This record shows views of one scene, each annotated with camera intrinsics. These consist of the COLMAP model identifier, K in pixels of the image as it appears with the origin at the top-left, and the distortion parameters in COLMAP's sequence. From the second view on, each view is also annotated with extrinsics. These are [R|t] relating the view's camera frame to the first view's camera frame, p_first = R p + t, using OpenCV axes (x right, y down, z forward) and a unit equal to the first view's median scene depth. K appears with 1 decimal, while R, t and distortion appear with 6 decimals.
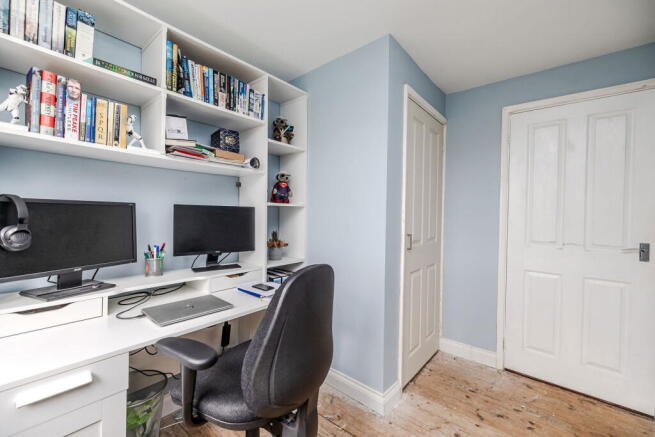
lens RADIAL K [[275.3, 0, 327.5], [0, 275.3, 215.3], [0, 0, 1]] dist [0.004210, -0.000441]
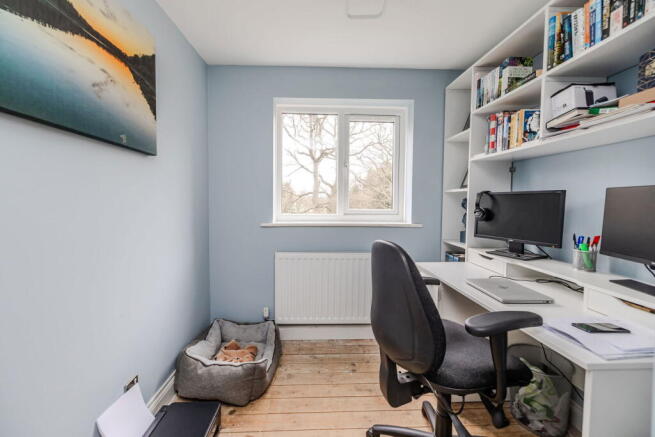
lens RADIAL K [[275.3, 0, 327.5], [0, 275.3, 215.9], [0, 0, 1]] dist [0.004210, -0.000441]
pose [[-0.730986, 0.011613, -0.682294, 0.626280], [-0.019942, 0.999065, 0.038370, 0.028653], [0.682101, 0.041655, -0.730070, 1.156538]]
